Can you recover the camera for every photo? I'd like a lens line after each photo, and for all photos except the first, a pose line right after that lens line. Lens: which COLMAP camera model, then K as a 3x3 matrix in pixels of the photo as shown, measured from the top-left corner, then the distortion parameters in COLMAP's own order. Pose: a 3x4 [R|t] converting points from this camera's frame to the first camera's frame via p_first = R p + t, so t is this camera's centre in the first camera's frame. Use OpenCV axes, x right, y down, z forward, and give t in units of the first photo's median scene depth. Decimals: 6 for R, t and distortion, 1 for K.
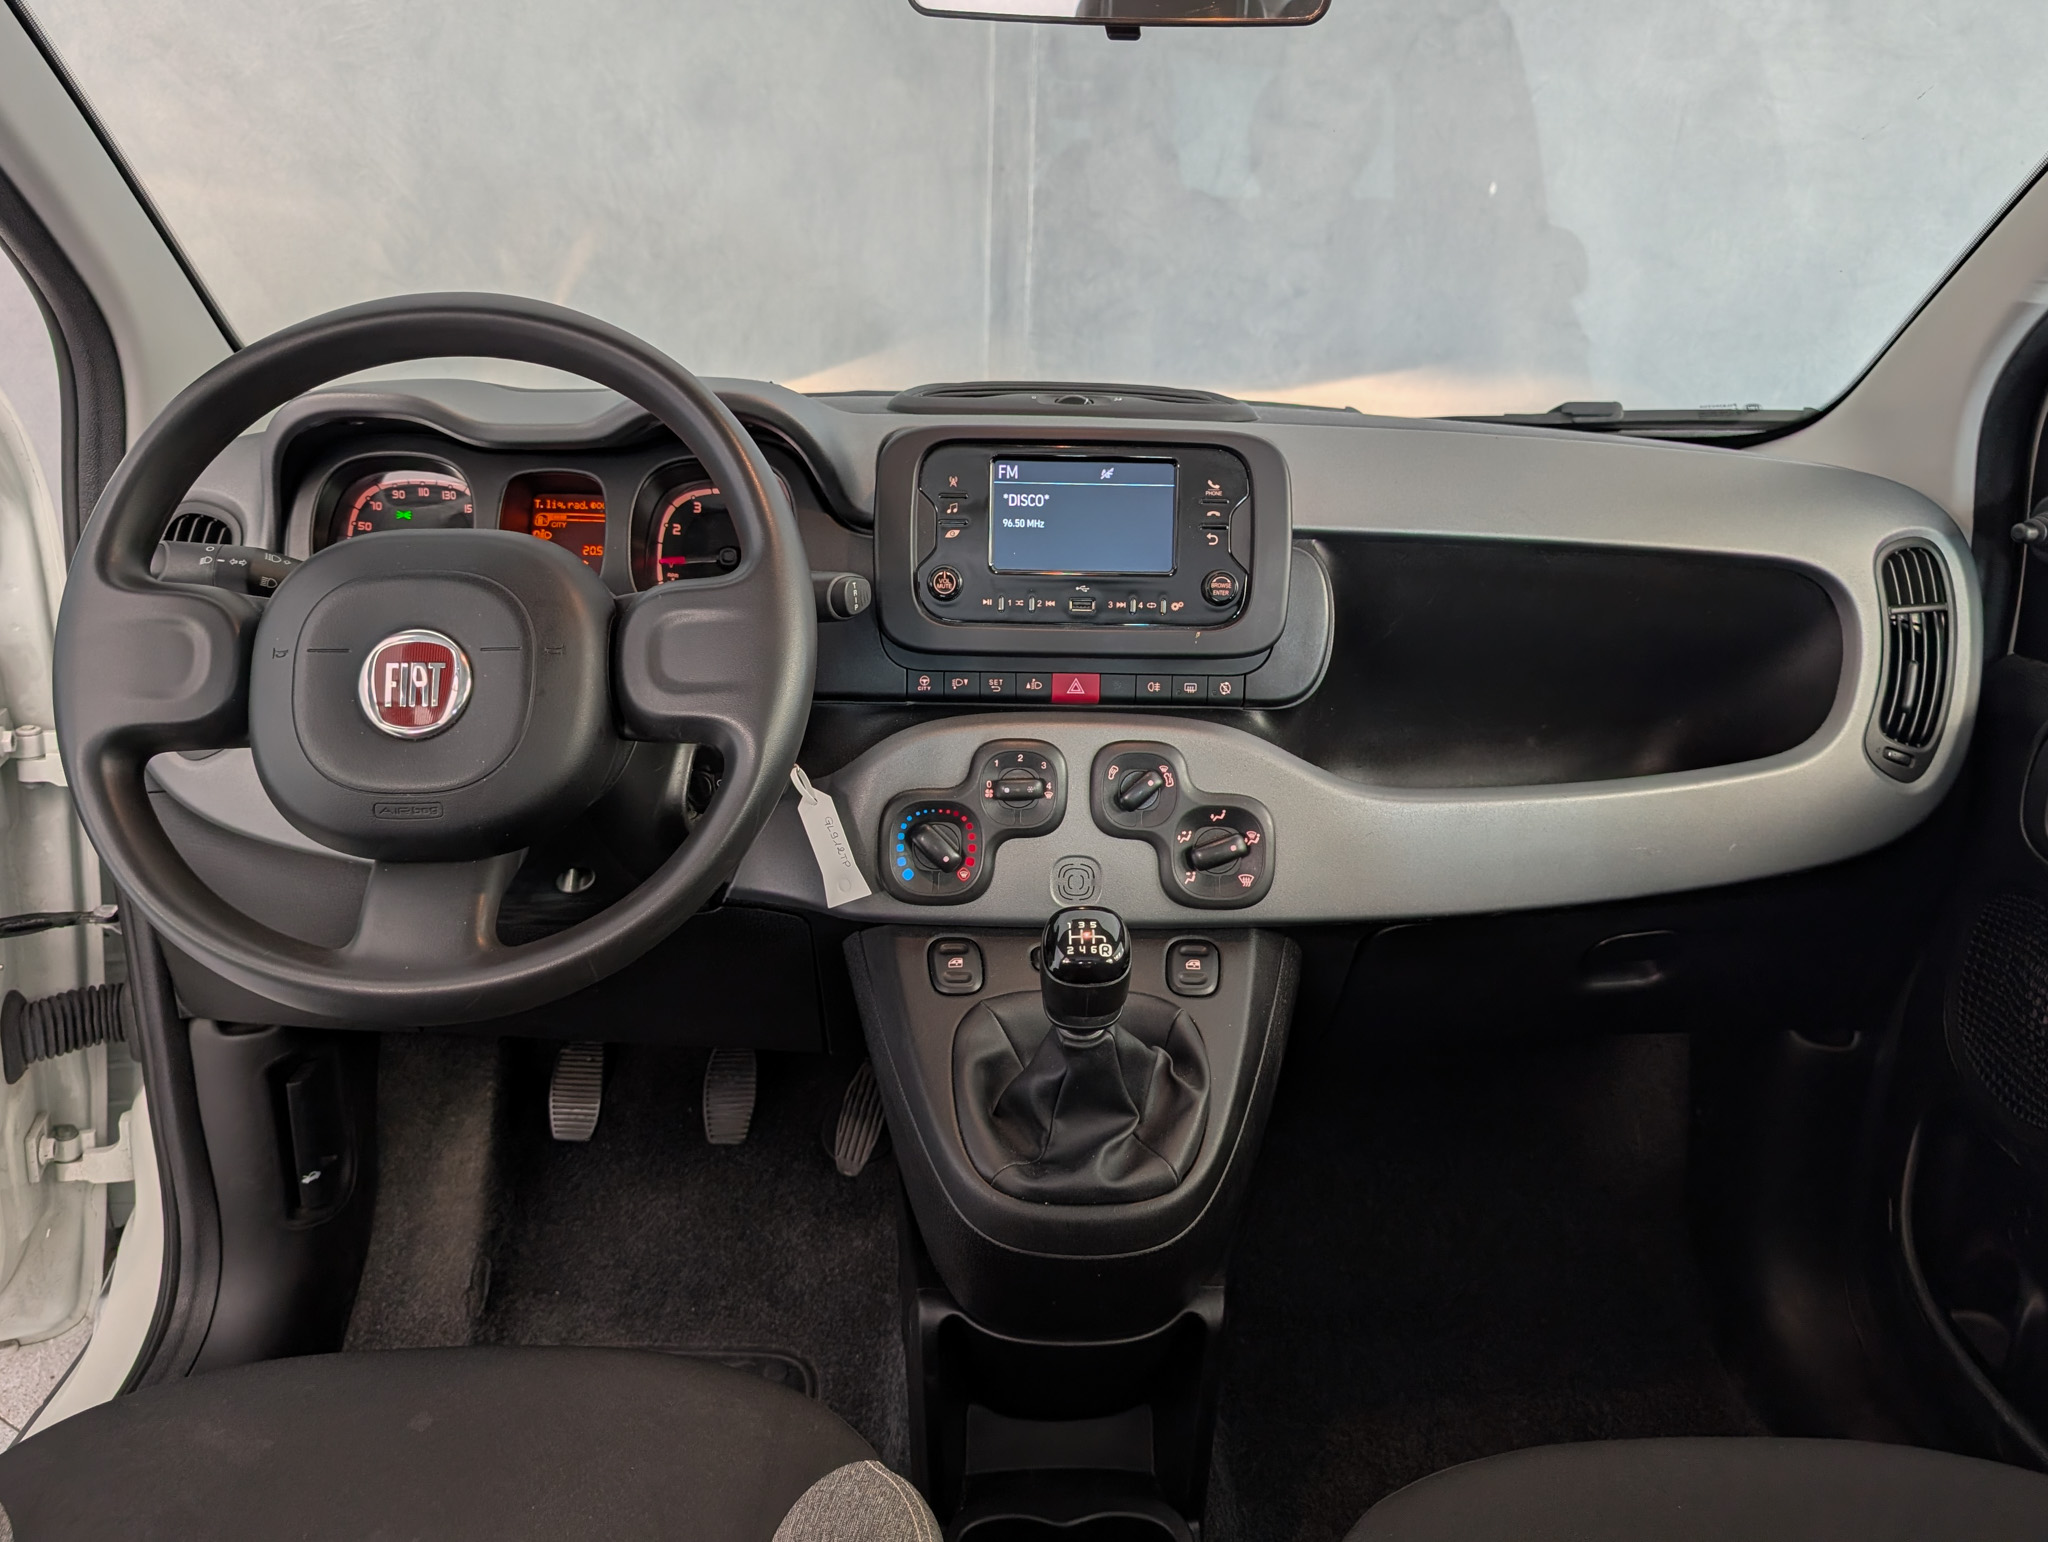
lens RADIAL K [[1633.5, 0, 1055.5], [0, 1633.5, 691.2], [0, 0, 1]] dist [0.119382, -0.216818]
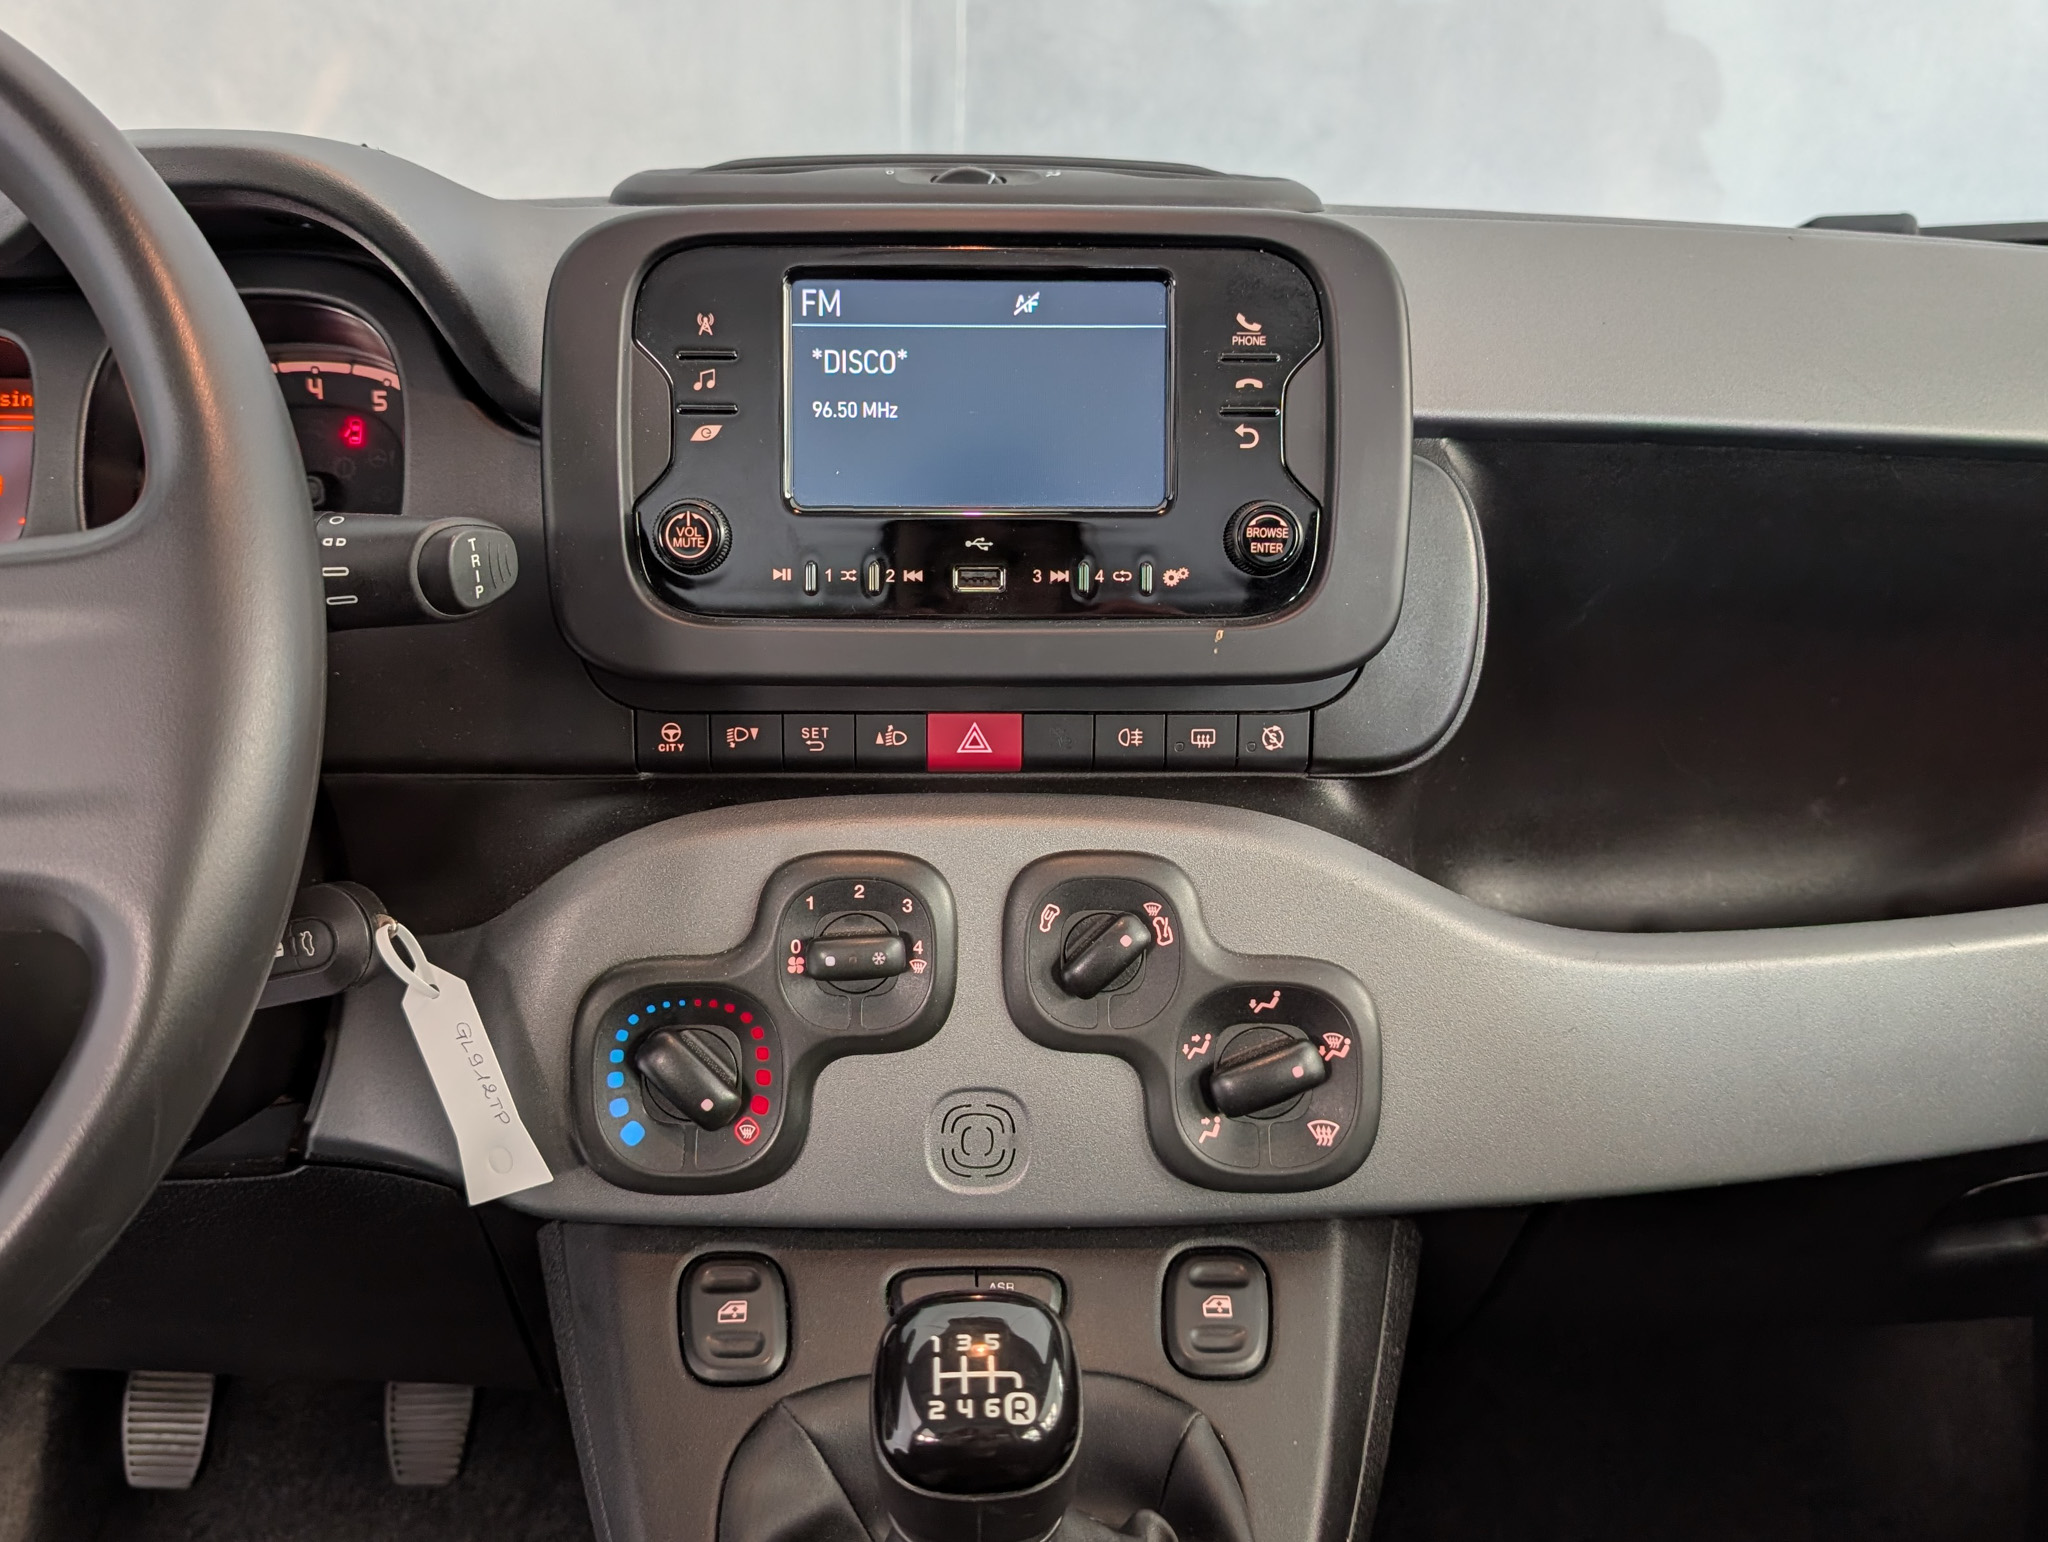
lens RADIAL K [[1952.0, 0, 998.0], [0, 1952.0, 706.6], [0, 0, 1]] dist [0.070474, -0.010354]
pose [[0.999830, -0.014646, -0.011158, 0.027361], [0.014891, 0.999644, 0.022142, -0.026835], [0.010830, -0.022304, 0.999693, 0.415668]]
